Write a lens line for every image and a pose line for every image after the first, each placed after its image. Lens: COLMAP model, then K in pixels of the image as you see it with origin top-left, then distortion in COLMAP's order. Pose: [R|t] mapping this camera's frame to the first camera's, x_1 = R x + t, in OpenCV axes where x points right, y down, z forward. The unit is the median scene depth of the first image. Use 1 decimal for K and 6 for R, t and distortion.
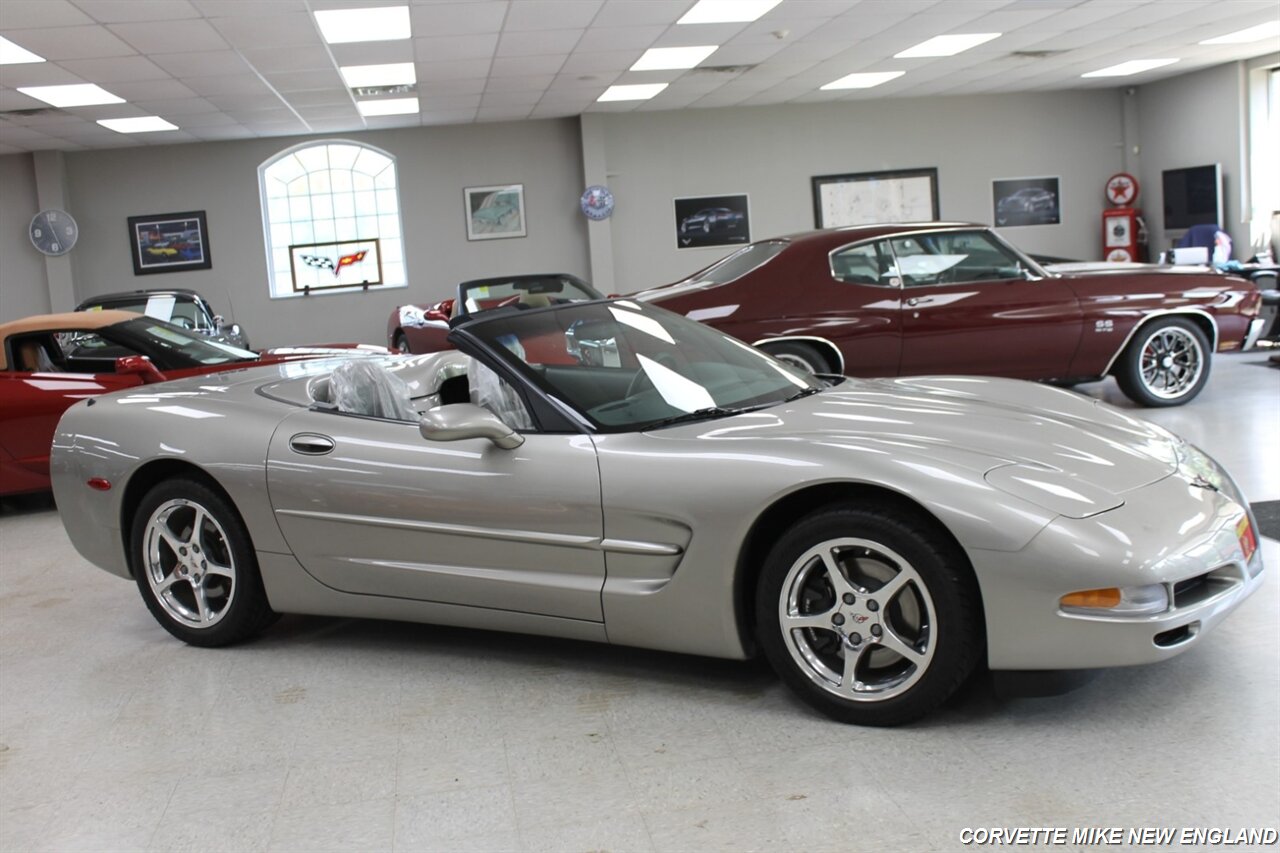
lens RADIAL K [[1415.1, 0, 668.8], [0, 1415.1, 430.7], [0, 0, 1]] dist [-0.119817, 0.146796]
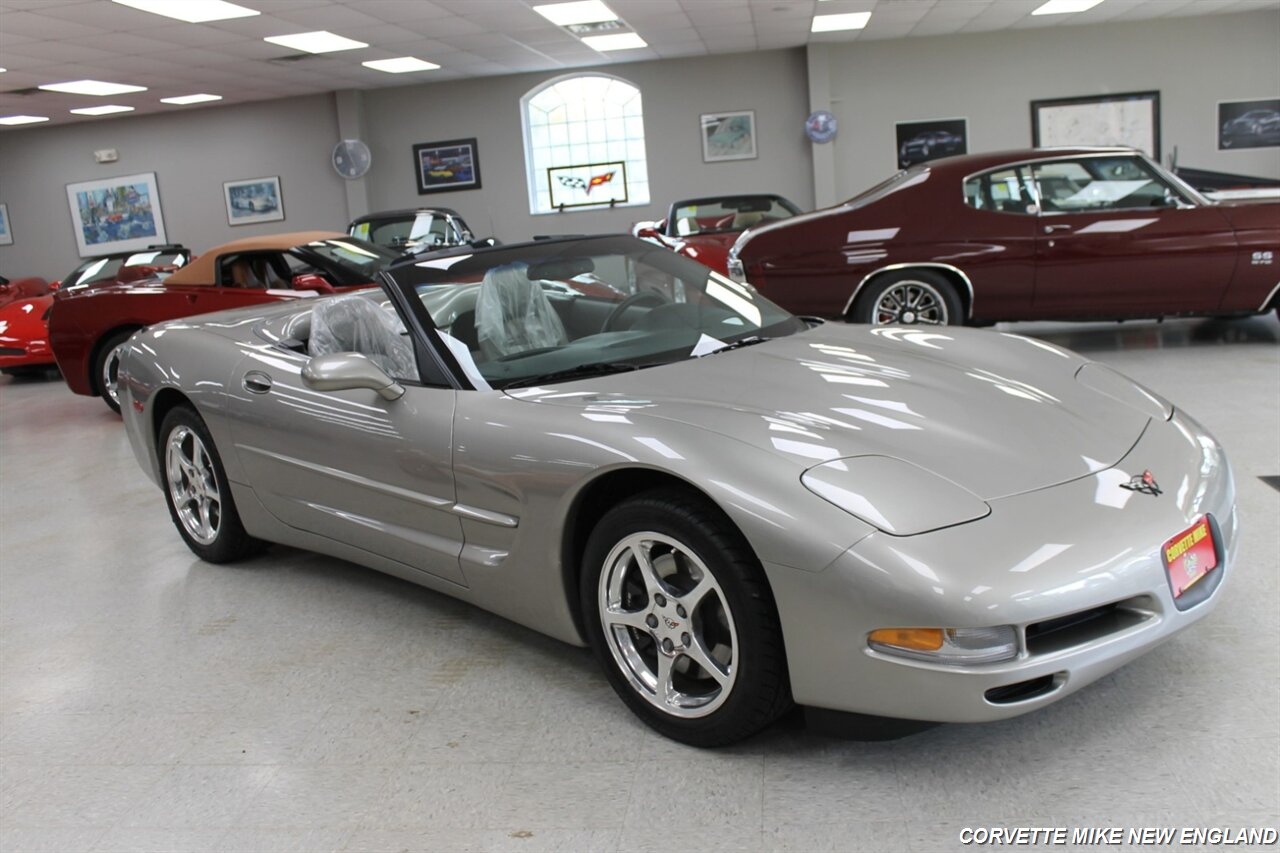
lens RADIAL K [[1210.6, 0, 649.2], [0, 1210.6, 431.0], [0, 0, 1]] dist [-0.157917, 0.165403]
pose [[0.963254, 0.049426, -0.264005, 0.086497], [-0.025441, 0.995293, 0.093510, -0.014930], [0.267384, -0.083357, 0.959978, 0.081082]]
